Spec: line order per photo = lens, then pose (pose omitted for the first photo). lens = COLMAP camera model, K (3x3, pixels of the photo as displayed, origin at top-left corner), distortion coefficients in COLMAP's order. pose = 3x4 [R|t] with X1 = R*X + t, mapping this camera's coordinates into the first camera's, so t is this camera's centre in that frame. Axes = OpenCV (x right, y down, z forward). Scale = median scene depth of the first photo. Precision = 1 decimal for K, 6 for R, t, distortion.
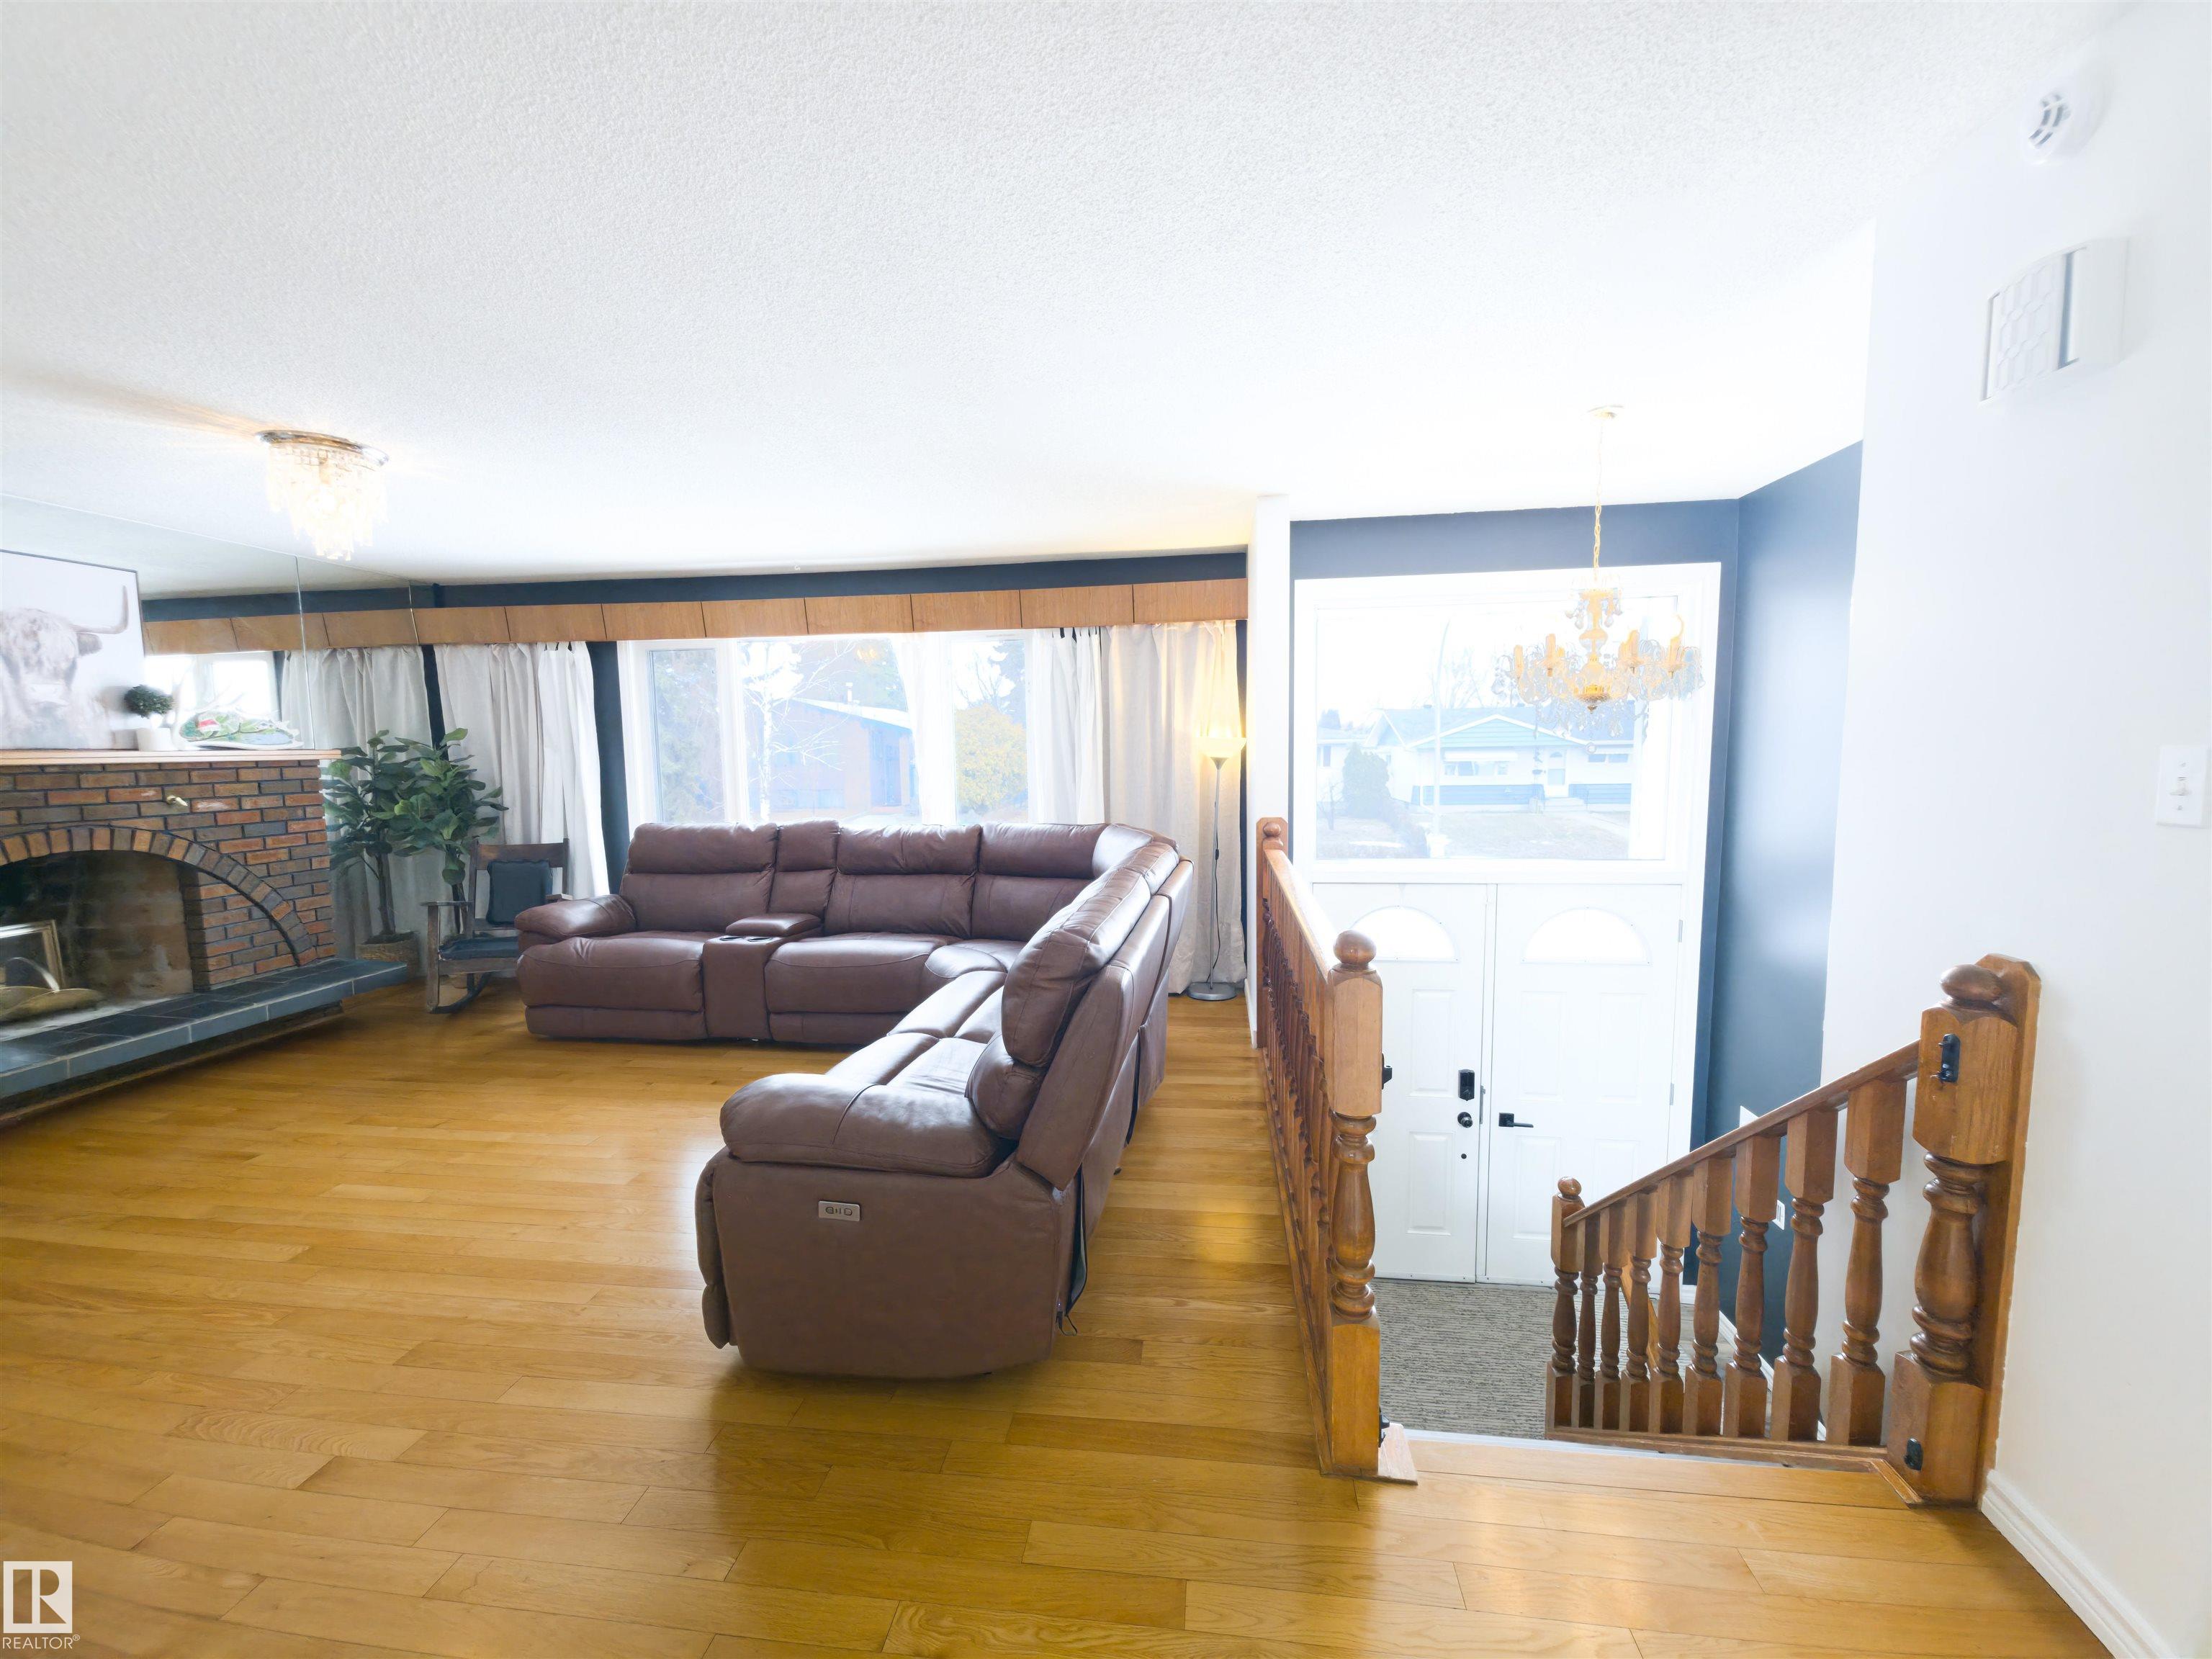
lens RADIAL K [[899.1, 0, 1146.3], [0, 899.1, 842.6], [0, 0, 1]] dist [-0.001551, -0.003243]
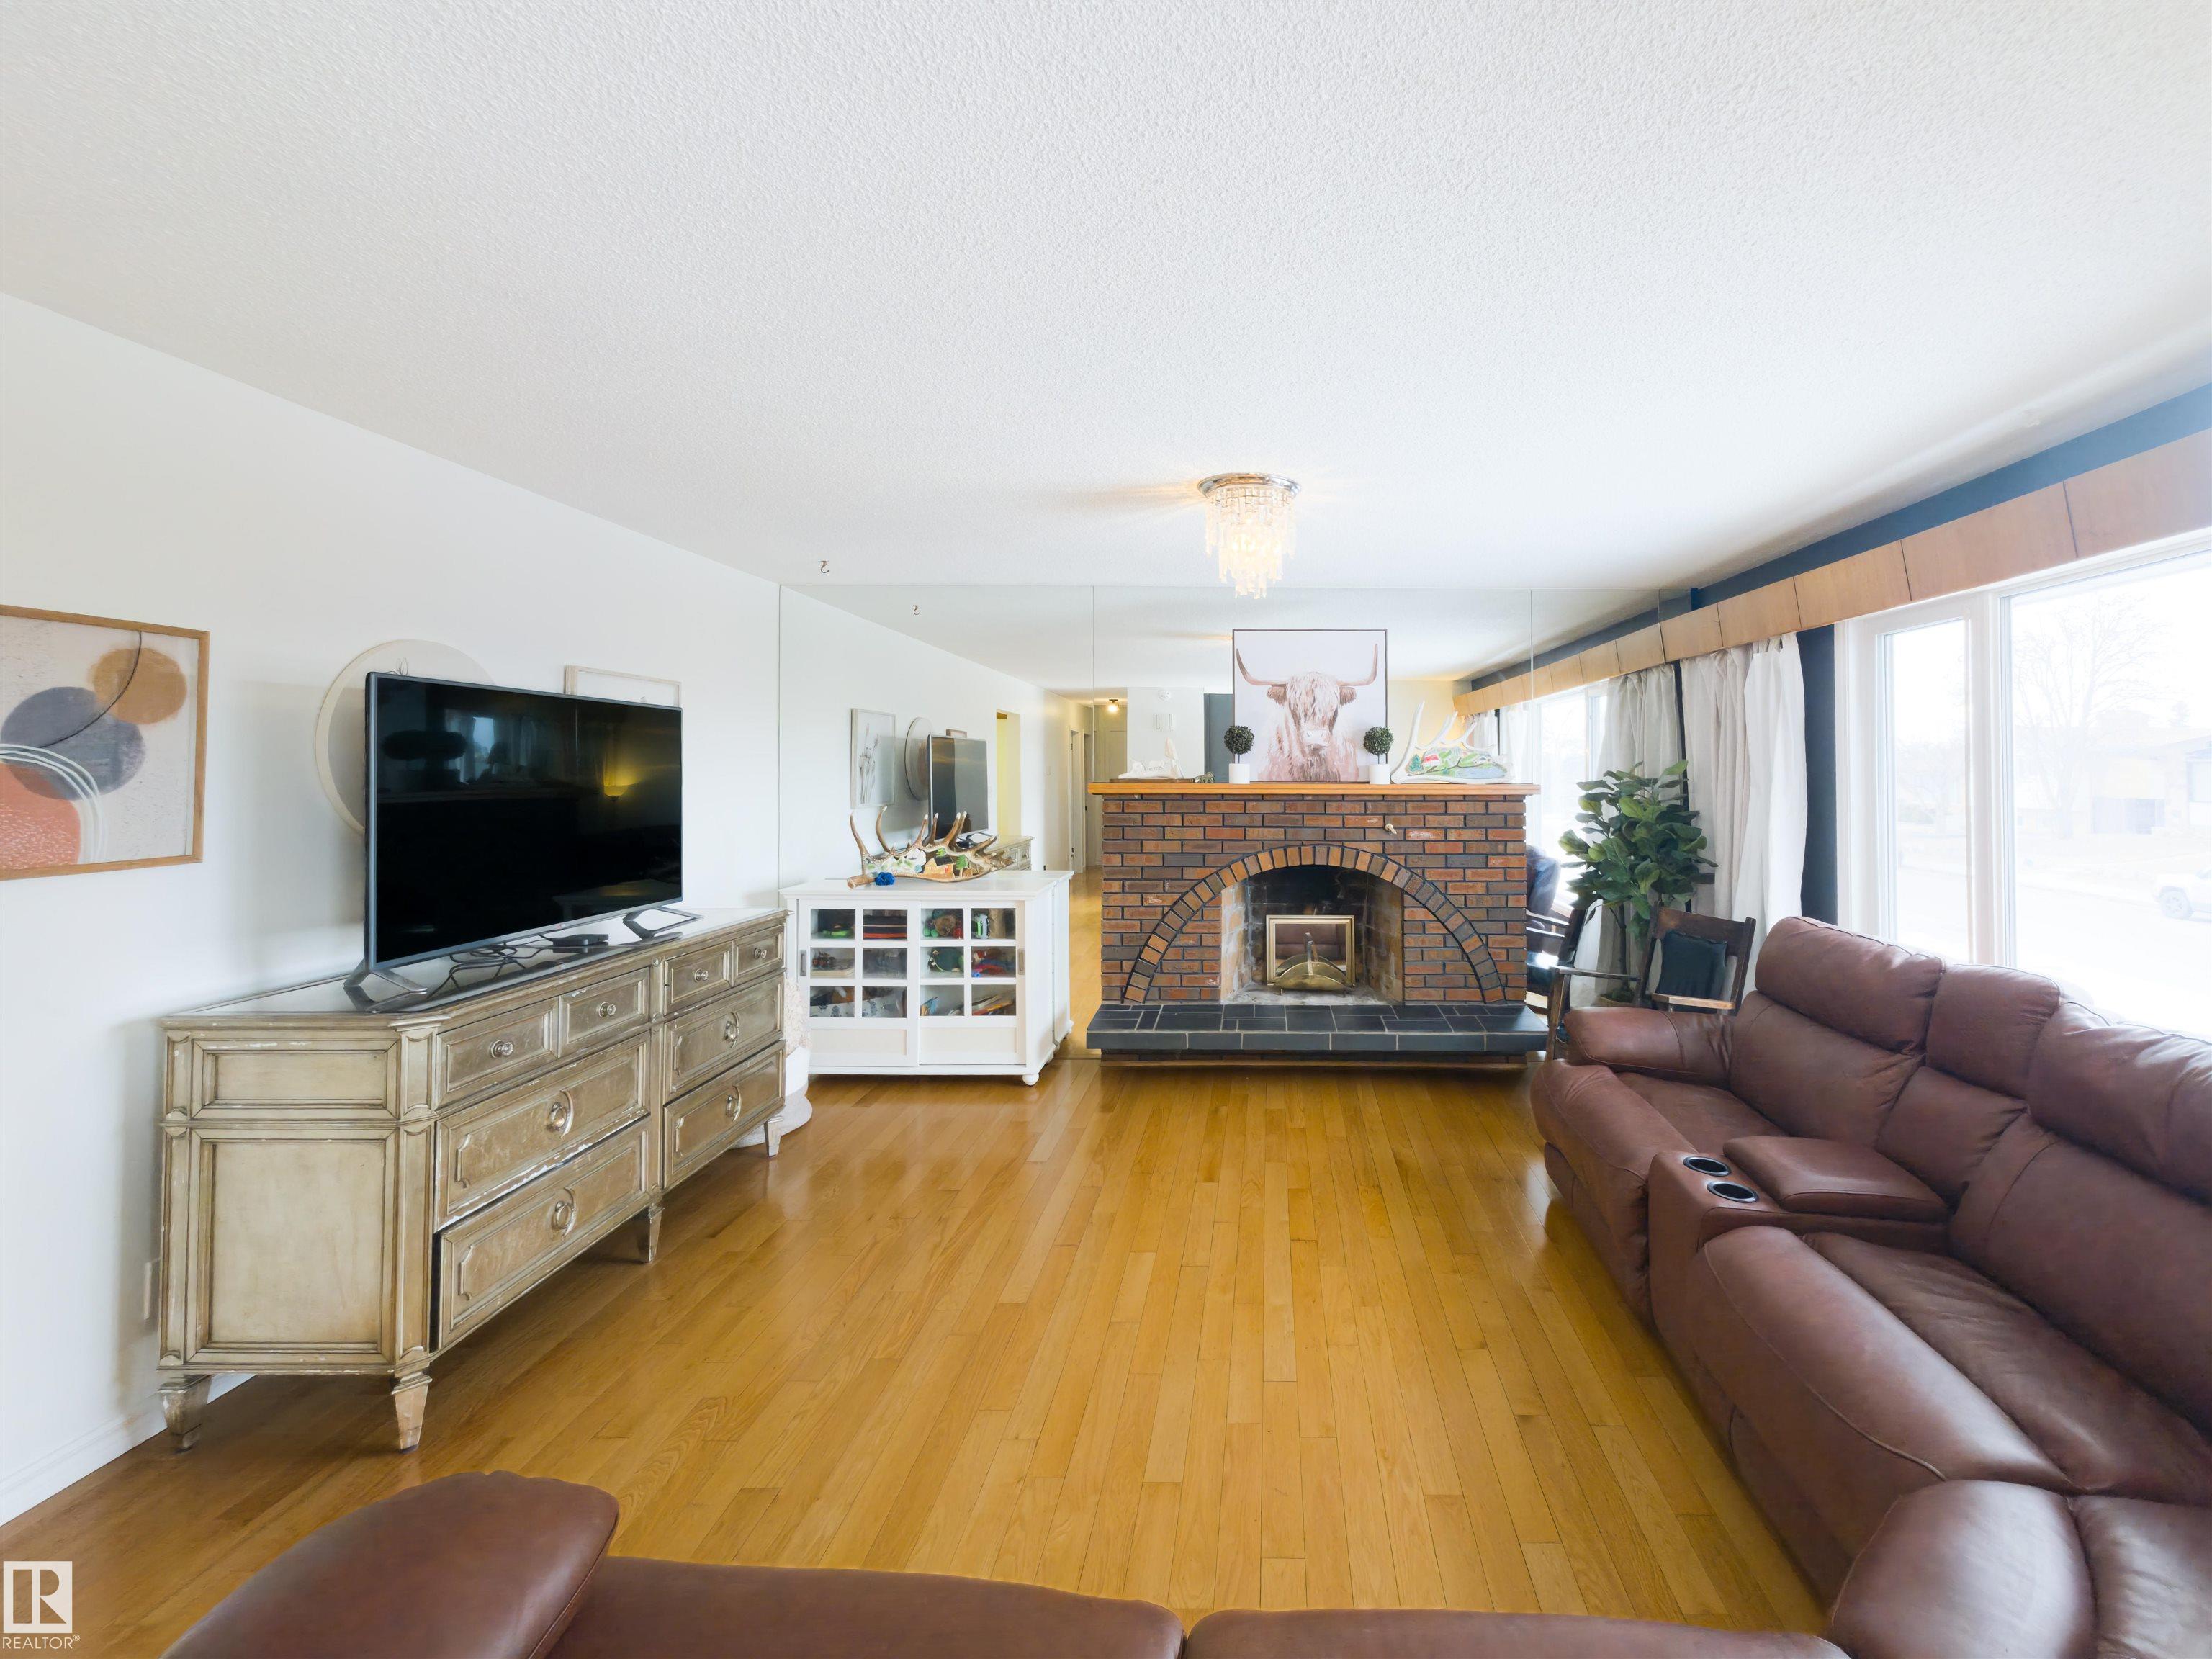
lens RADIAL K [[946.5, 0, 1226.0], [0, 946.5, 747.9], [0, 0, 1]] dist [0.002492, -0.000236]
pose [[0.061625, -0.011736, -0.998030, 0.081114], [-0.108249, 0.993954, -0.018372, -0.099860], [0.992212, 0.109168, 0.059982, 0.692973]]
